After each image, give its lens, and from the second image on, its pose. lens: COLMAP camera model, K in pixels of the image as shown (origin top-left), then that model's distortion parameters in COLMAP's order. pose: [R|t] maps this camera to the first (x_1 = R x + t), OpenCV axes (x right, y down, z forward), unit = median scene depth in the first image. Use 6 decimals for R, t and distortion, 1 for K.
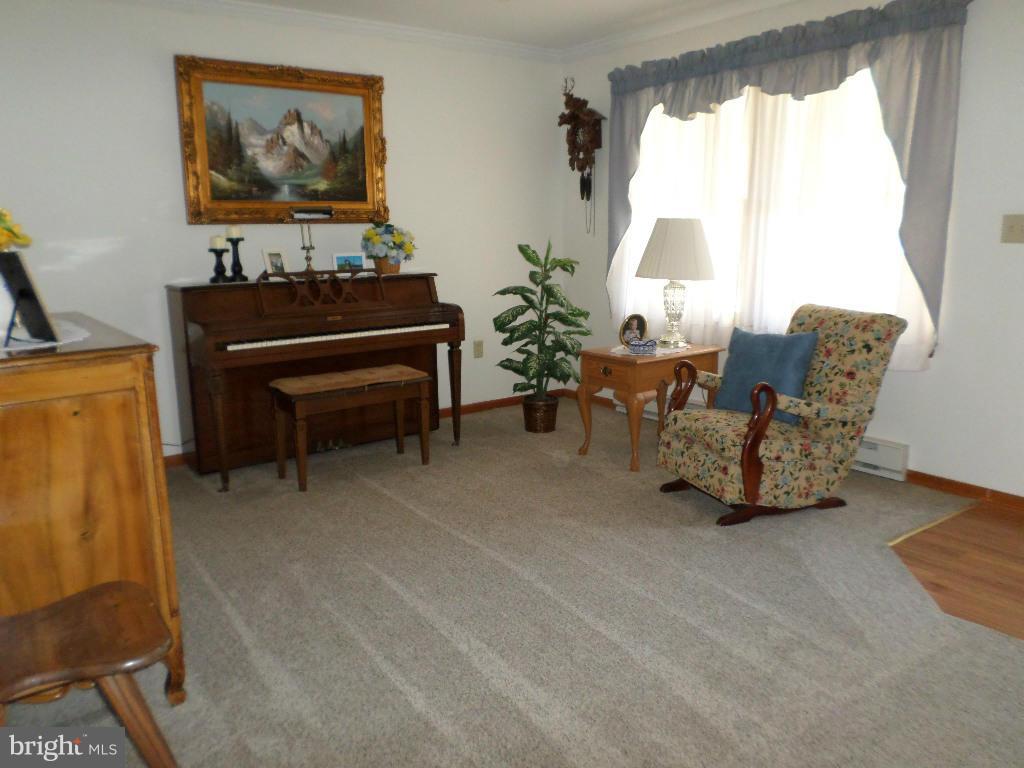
lens RADIAL K [[795.8, 0, 505.0], [0, 795.8, 370.1], [0, 0, 1]] dist [0.004778, -0.005200]
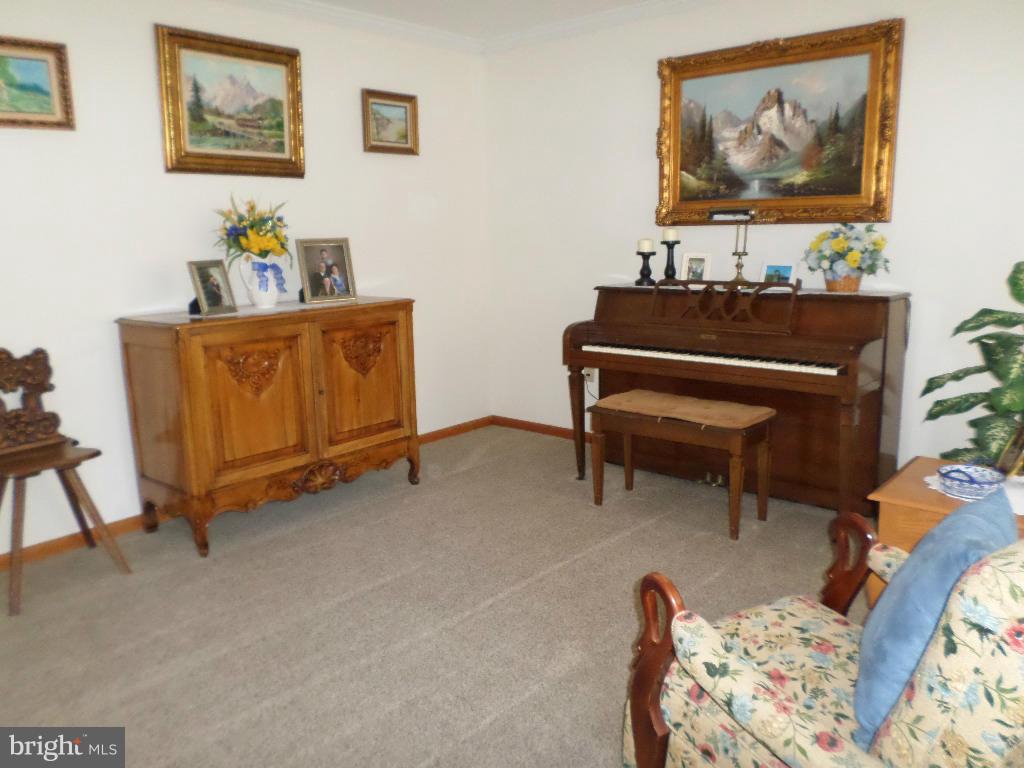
lens RADIAL K [[795.8, 0, 505.0], [0, 795.8, 370.1], [0, 0, 1]] dist [0.004778, -0.005200]
pose [[0.229376, 0.182112, -0.956149, 0.542053], [-0.153617, 0.976802, 0.149194, -0.119440], [0.961139, 0.112659, 0.252031, 0.549658]]
